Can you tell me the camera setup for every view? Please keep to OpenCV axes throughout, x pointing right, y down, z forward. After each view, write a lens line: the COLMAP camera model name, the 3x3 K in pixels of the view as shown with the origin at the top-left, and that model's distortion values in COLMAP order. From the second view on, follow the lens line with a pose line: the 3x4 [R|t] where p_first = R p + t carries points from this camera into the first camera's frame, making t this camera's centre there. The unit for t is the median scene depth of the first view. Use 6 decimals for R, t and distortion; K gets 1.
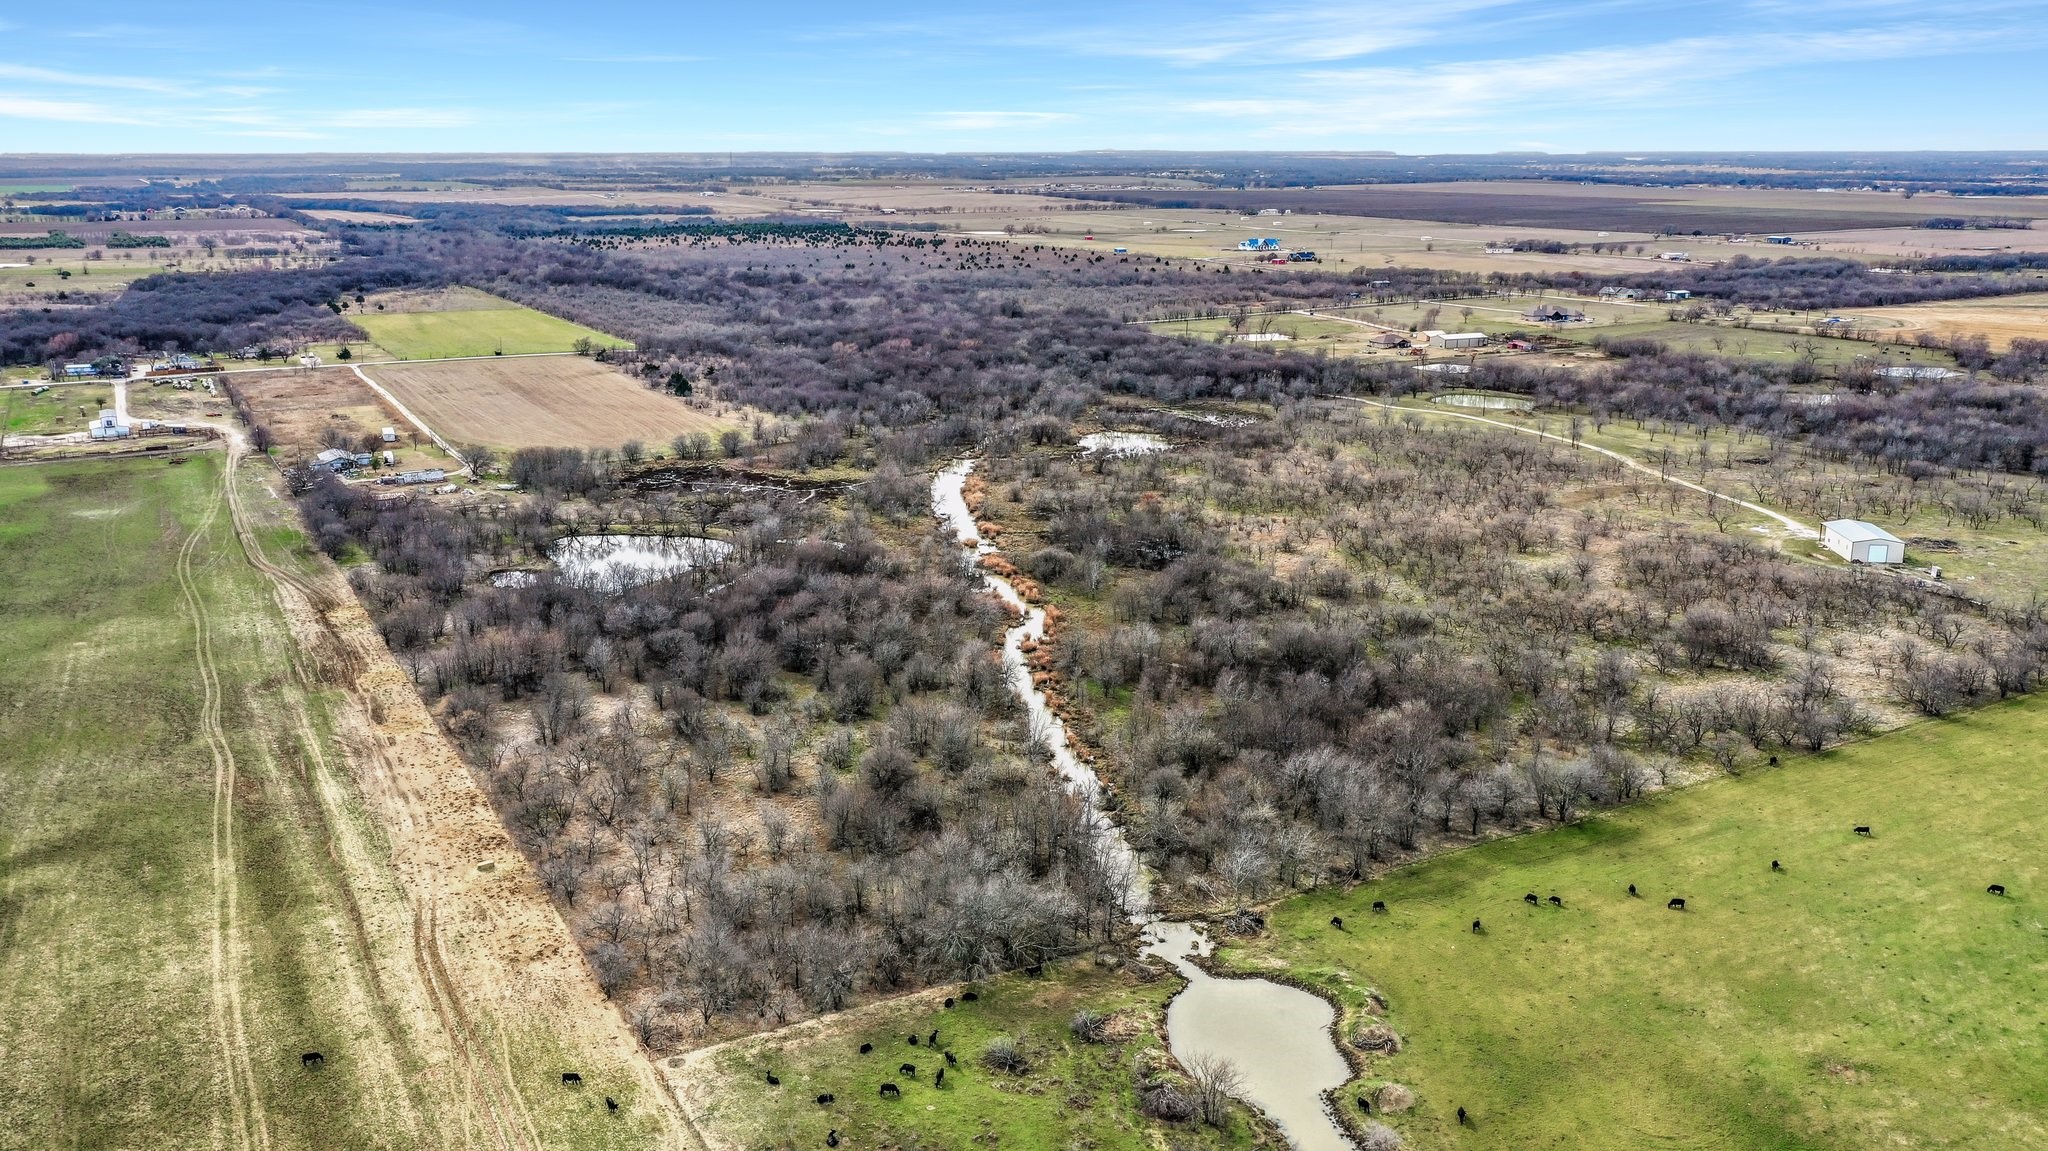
lens RADIAL K [[1639.2, 0, 1024.0], [0, 1639.2, 575.5], [0, 0, 1]] dist [-0.004412, 0.002510]
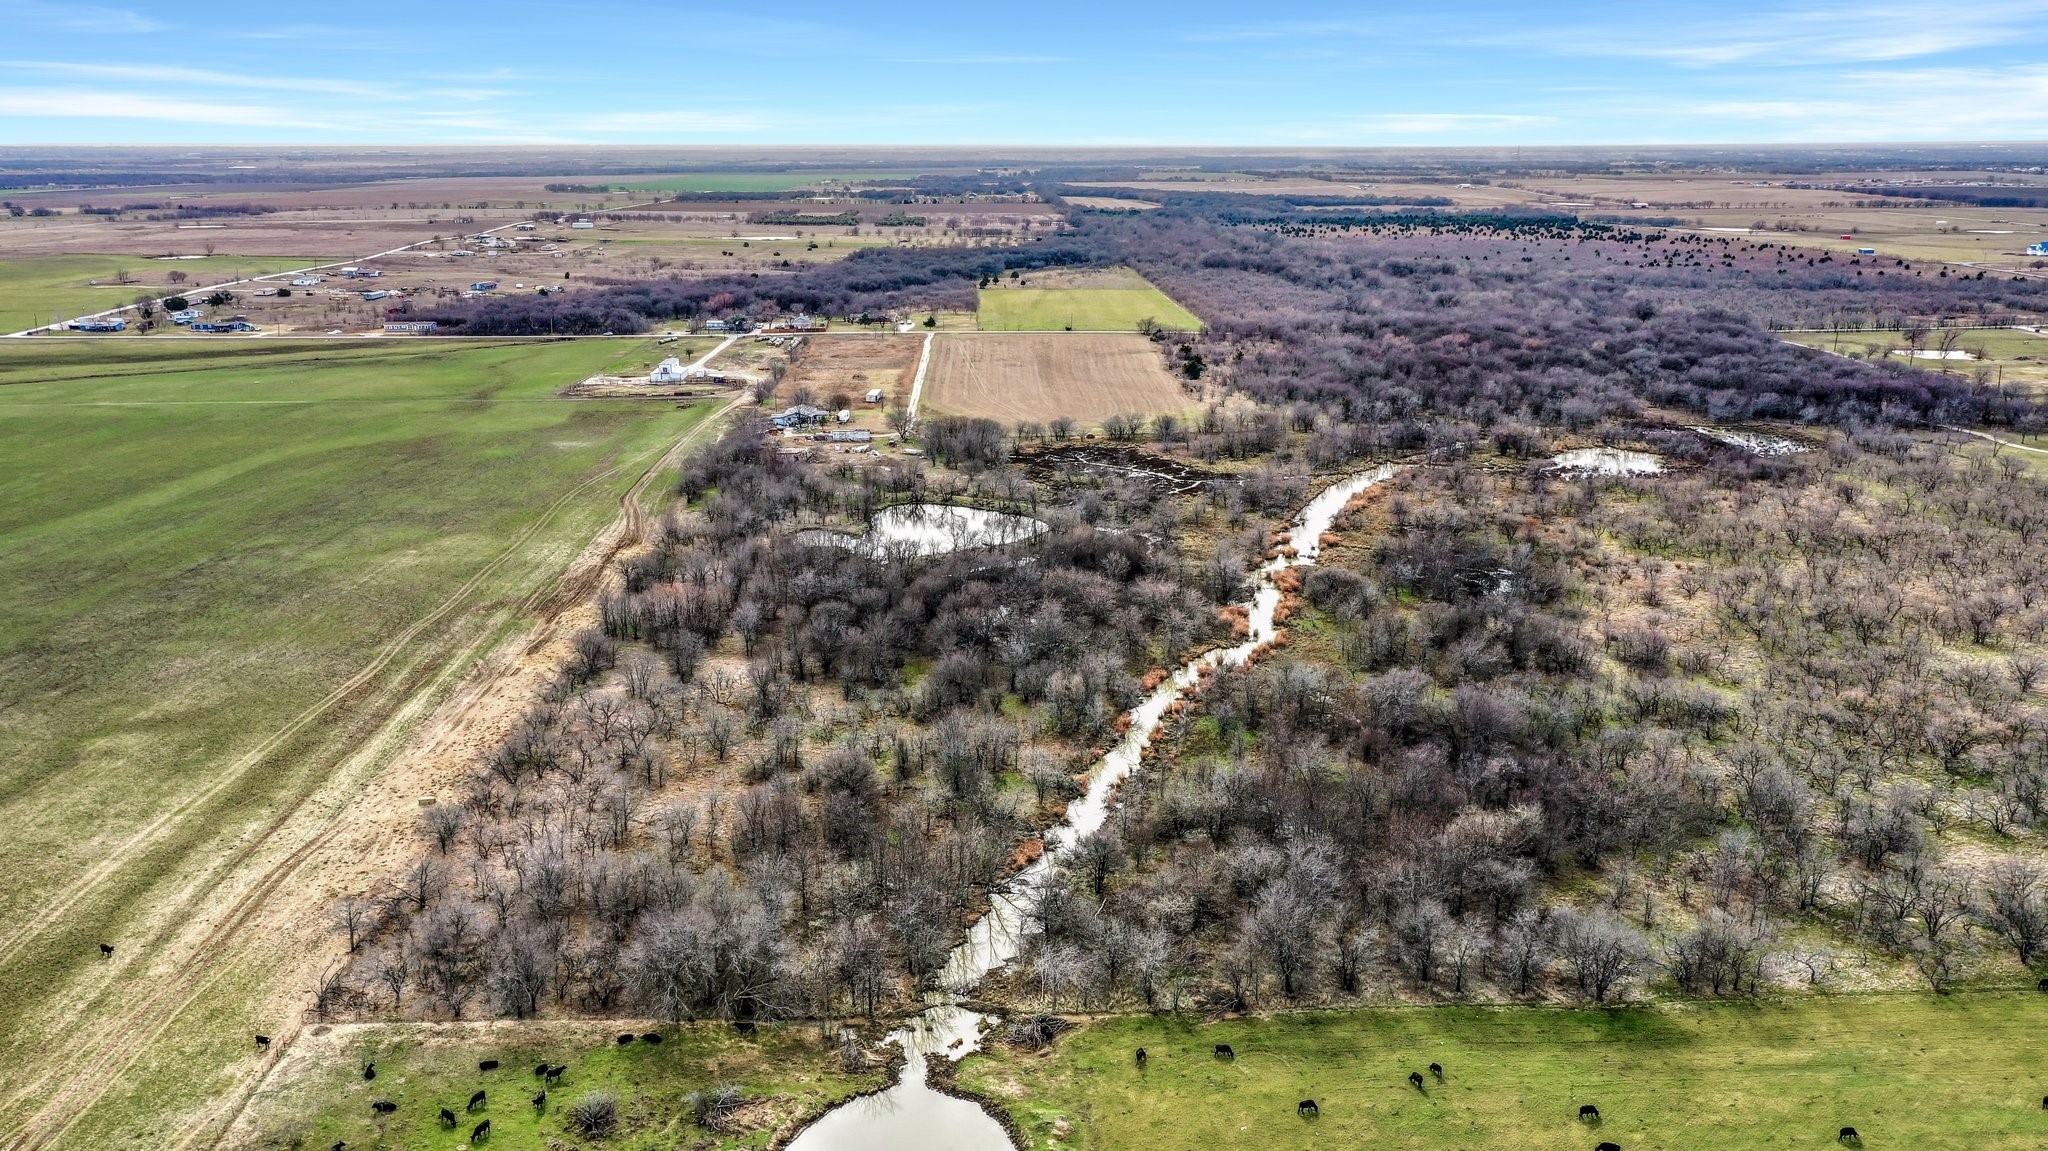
lens RADIAL K [[1639.2, 0, 1024.0], [0, 1639.2, 575.5], [0, 0, 1]] dist [-0.004412, 0.002510]
pose [[0.890053, 0.113003, -0.441629, 0.295474], [-0.111693, 0.993318, 0.029063, -0.021817], [0.441962, 0.023459, 0.896727, 0.172409]]
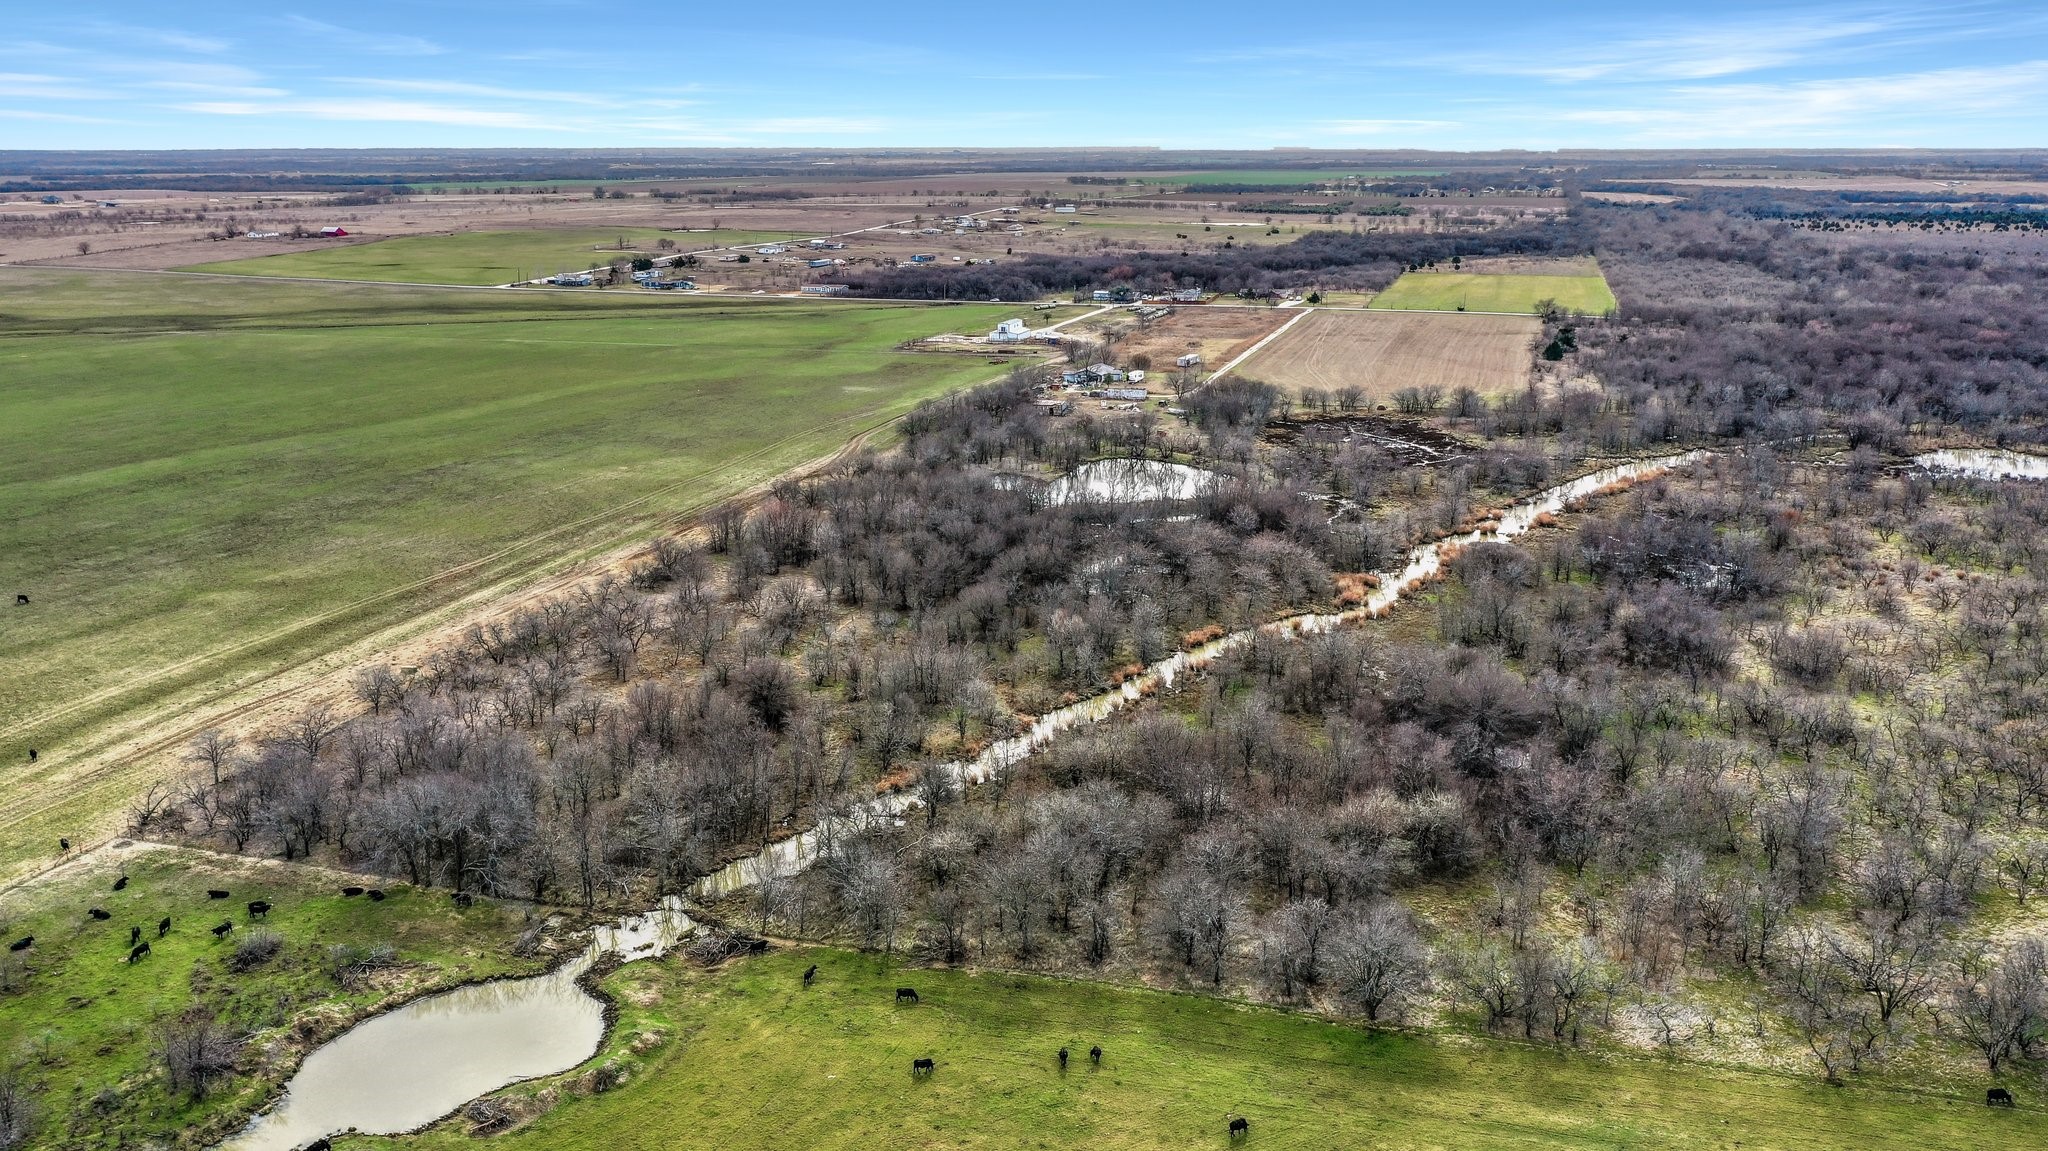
lens RADIAL K [[1639.2, 0, 1024.0], [0, 1639.2, 575.5], [0, 0, 1]] dist [-0.004412, 0.002510]
pose [[0.697204, 0.178203, -0.694370, 0.460052], [-0.176795, 0.981435, 0.074359, -0.021462], [0.694730, 0.070918, 0.715766, 0.352655]]
